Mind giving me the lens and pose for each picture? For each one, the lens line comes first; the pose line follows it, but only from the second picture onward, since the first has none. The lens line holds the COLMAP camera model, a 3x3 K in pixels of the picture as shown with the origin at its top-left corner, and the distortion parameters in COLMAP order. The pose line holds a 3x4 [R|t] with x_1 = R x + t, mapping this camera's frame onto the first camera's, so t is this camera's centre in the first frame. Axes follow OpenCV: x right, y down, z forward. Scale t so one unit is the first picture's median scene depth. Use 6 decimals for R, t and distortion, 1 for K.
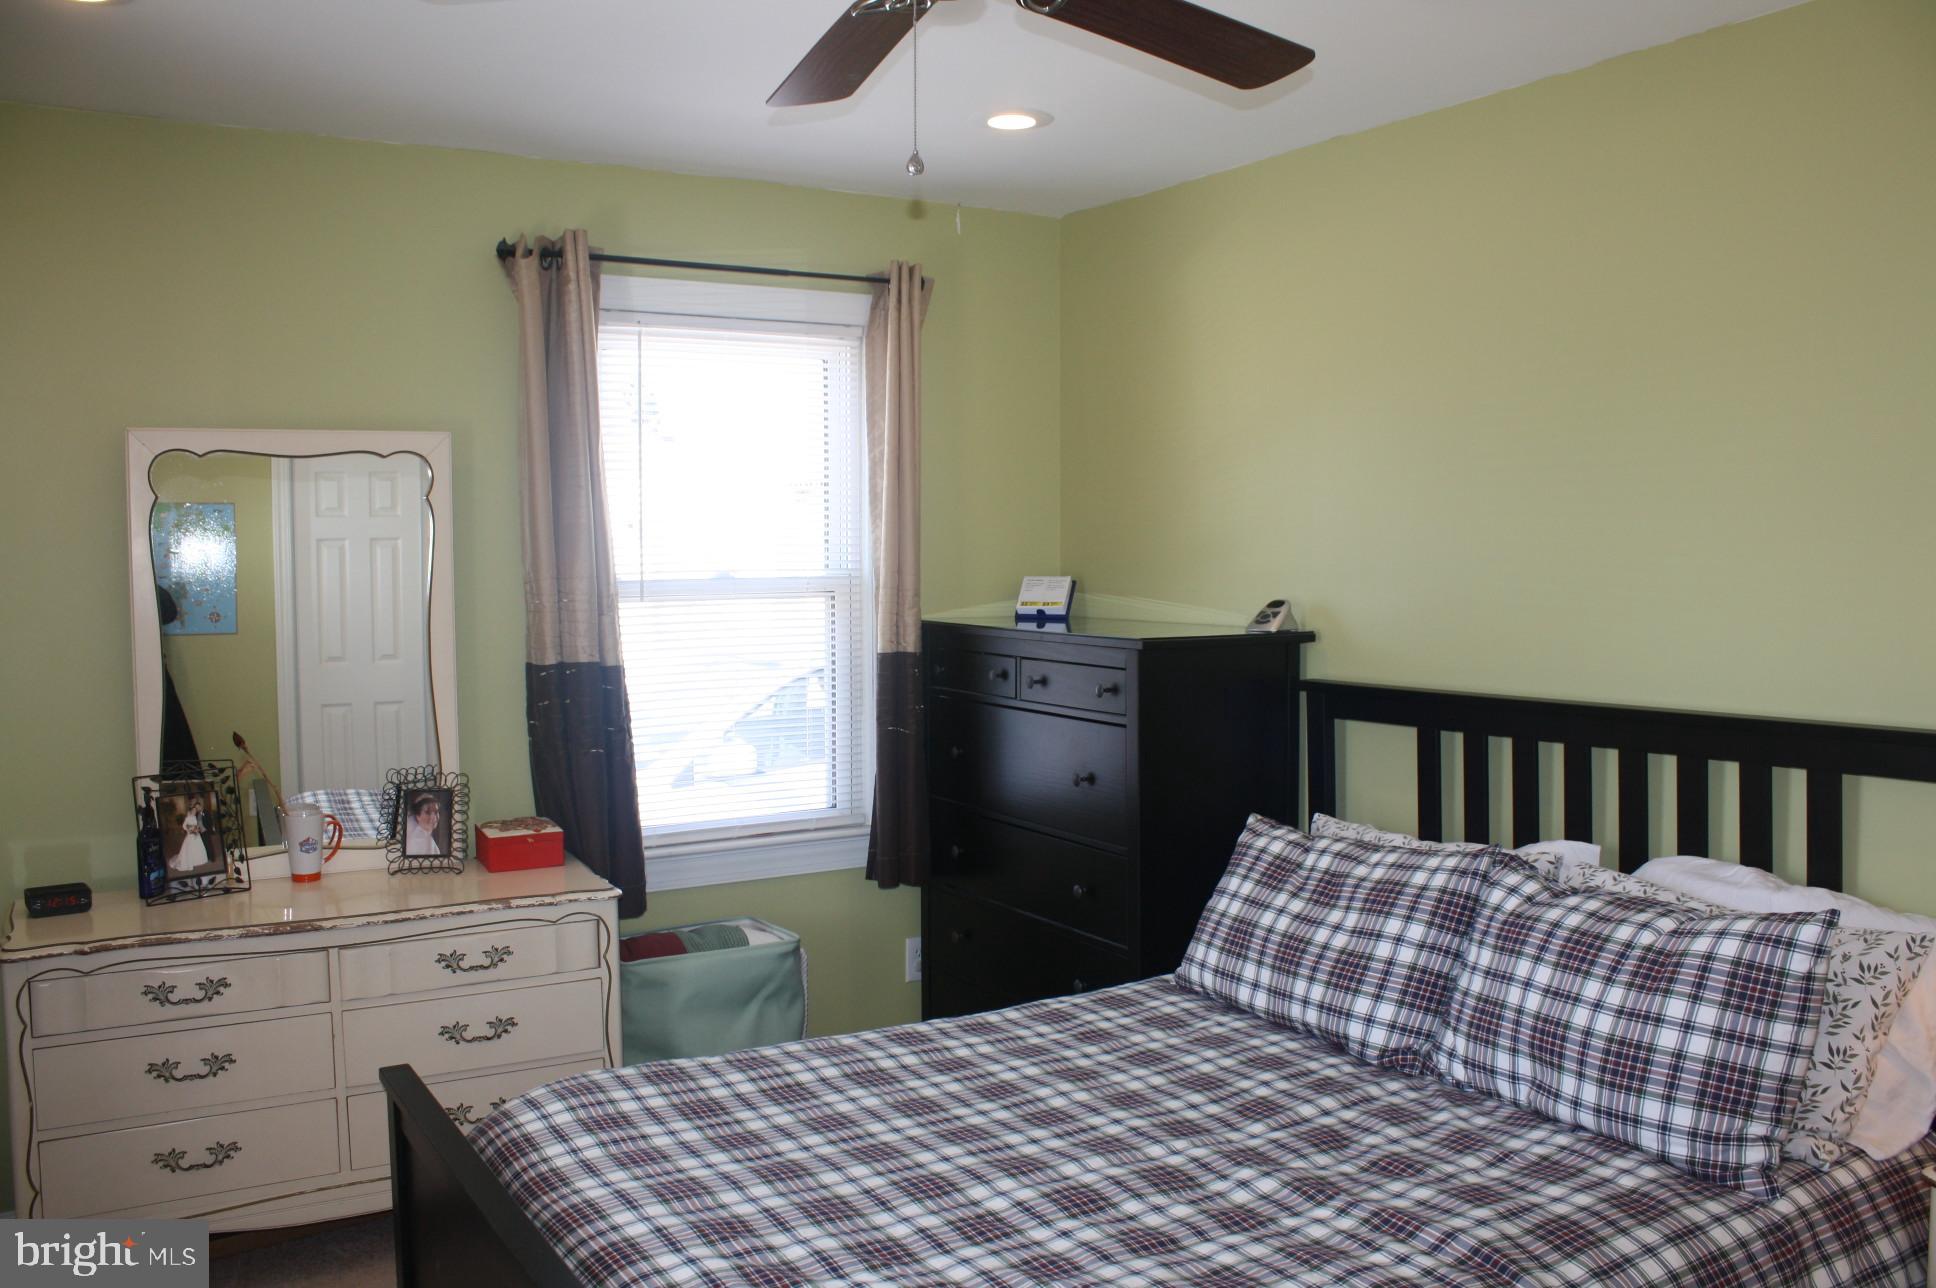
lens RADIAL K [[1612.7, 0, 968.8], [0, 1612.7, 640.3], [0, 0, 1]] dist [-0.163927, 0.139035]
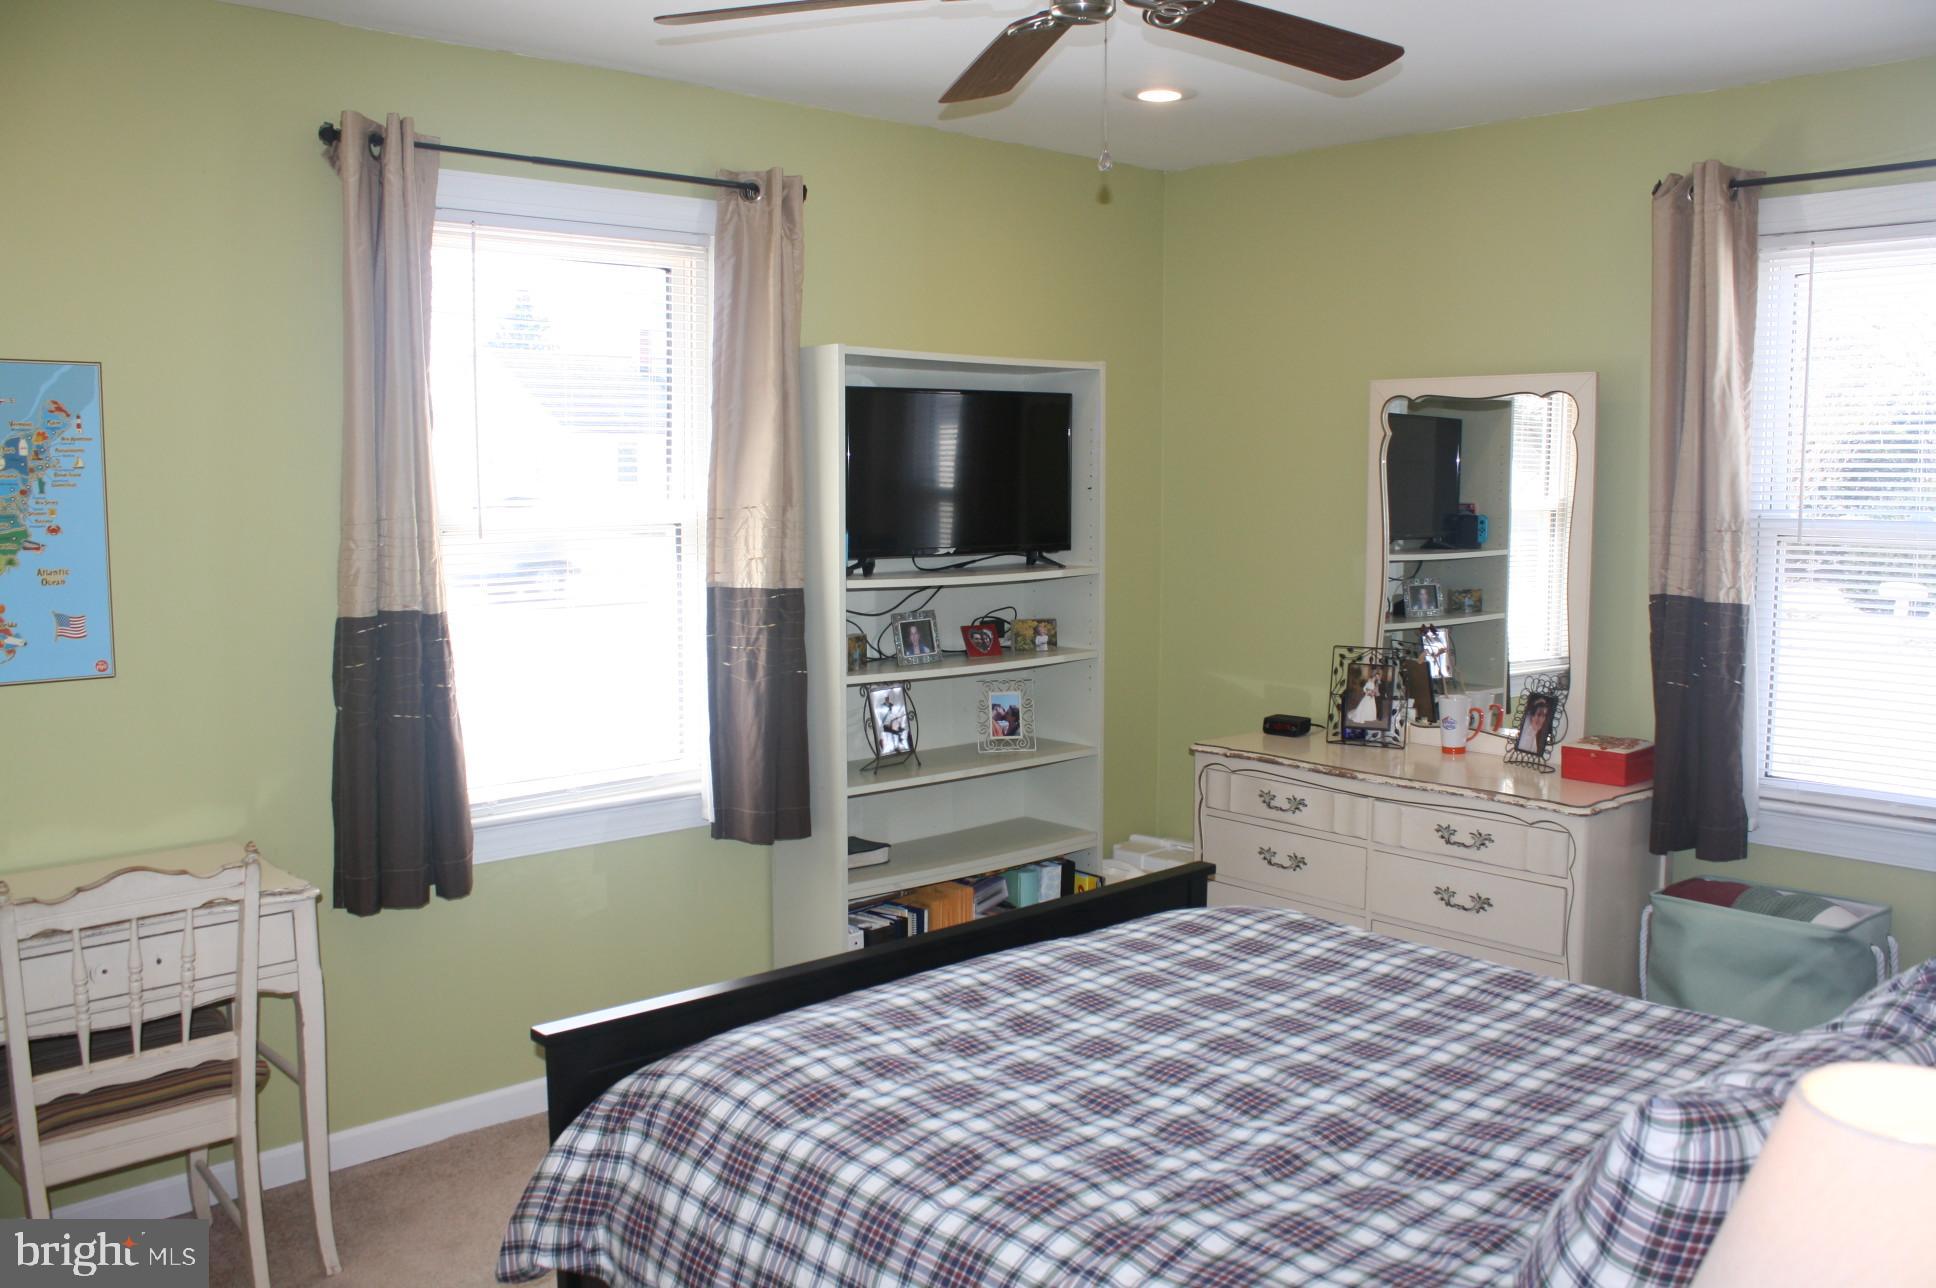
lens RADIAL K [[1612.7, 0, 969.5], [0, 1612.7, 639.4], [0, 0, 1]] dist [-0.163927, 0.139035]
pose [[0.214198, 0.111870, -0.970363, 0.716324], [-0.062377, 0.992959, 0.100706, -0.034745], [0.974797, 0.038958, 0.219668, 0.393668]]
